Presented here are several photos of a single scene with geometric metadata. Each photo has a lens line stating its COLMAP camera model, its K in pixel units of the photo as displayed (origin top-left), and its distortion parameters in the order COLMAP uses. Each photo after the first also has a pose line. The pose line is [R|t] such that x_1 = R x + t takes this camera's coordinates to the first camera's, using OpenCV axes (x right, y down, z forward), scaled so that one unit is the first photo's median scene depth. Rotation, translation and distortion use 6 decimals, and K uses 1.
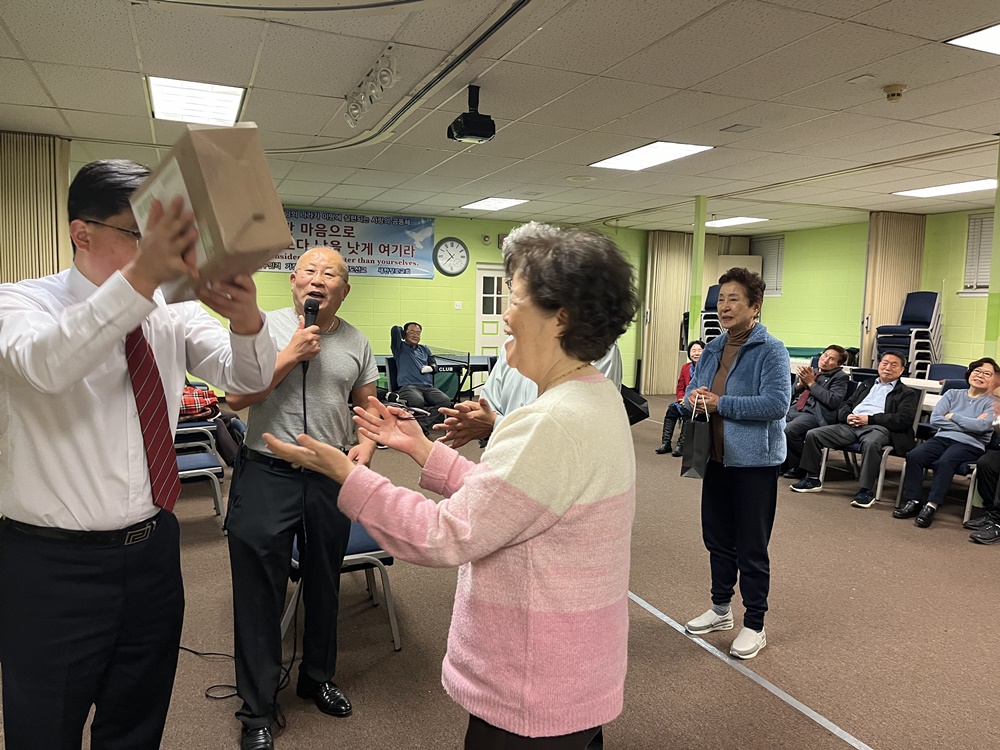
lens RADIAL K [[764.3, 0, 505.1], [0, 764.3, 374.6], [0, 0, 1]] dist [0.087862, -0.112577]
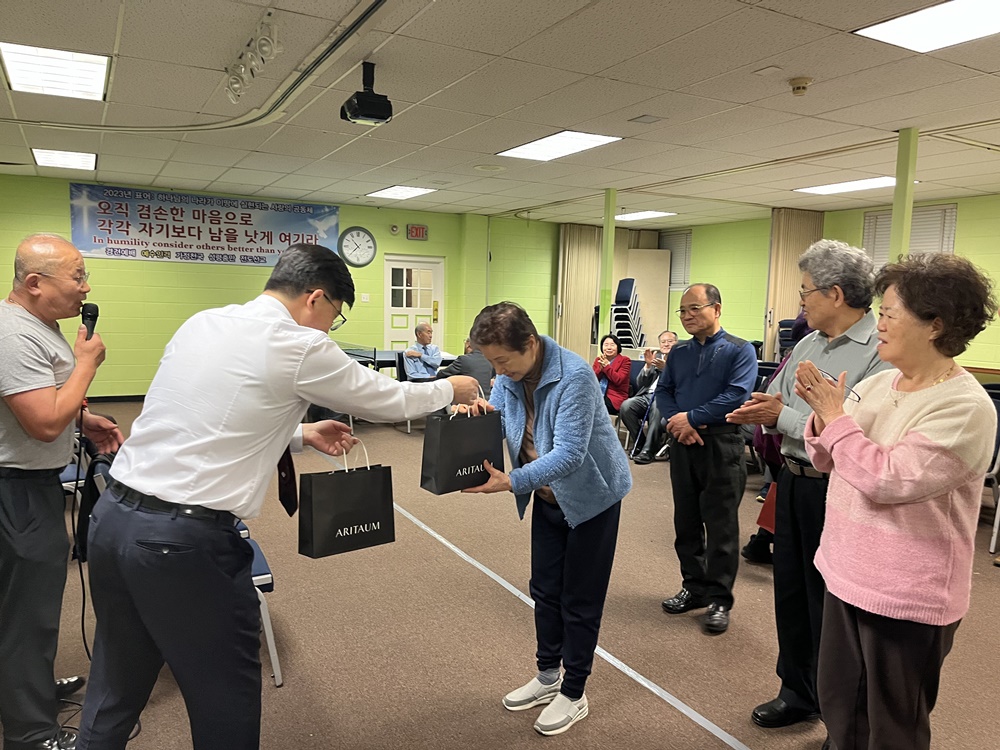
lens RADIAL K [[764.3, 0, 505.1], [0, 764.3, 374.6], [0, 0, 1]] dist [0.087862, -0.112577]
pose [[0.994009, -0.007716, 0.109023, 0.008595], [0.006546, 0.999917, 0.011093, -0.004314], [-0.109100, -0.010313, 0.993977, 0.026118]]
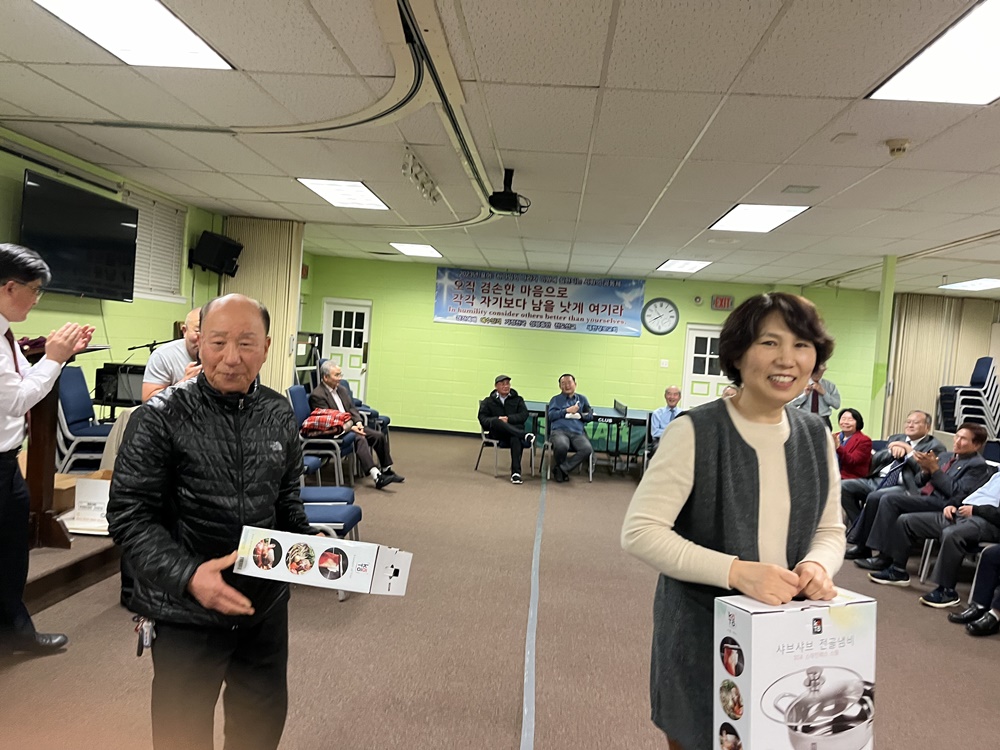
lens RADIAL K [[754.2, 0, 478.1], [0, 754.2, 366.1], [0, 0, 1]] dist [0.089811, -0.110789]
pose [[0.887428, 0.053236, -0.457861, 0.218802], [-0.094077, 0.993318, -0.066846, 0.004779], [0.451243, 0.102395, 0.886507, -0.012370]]
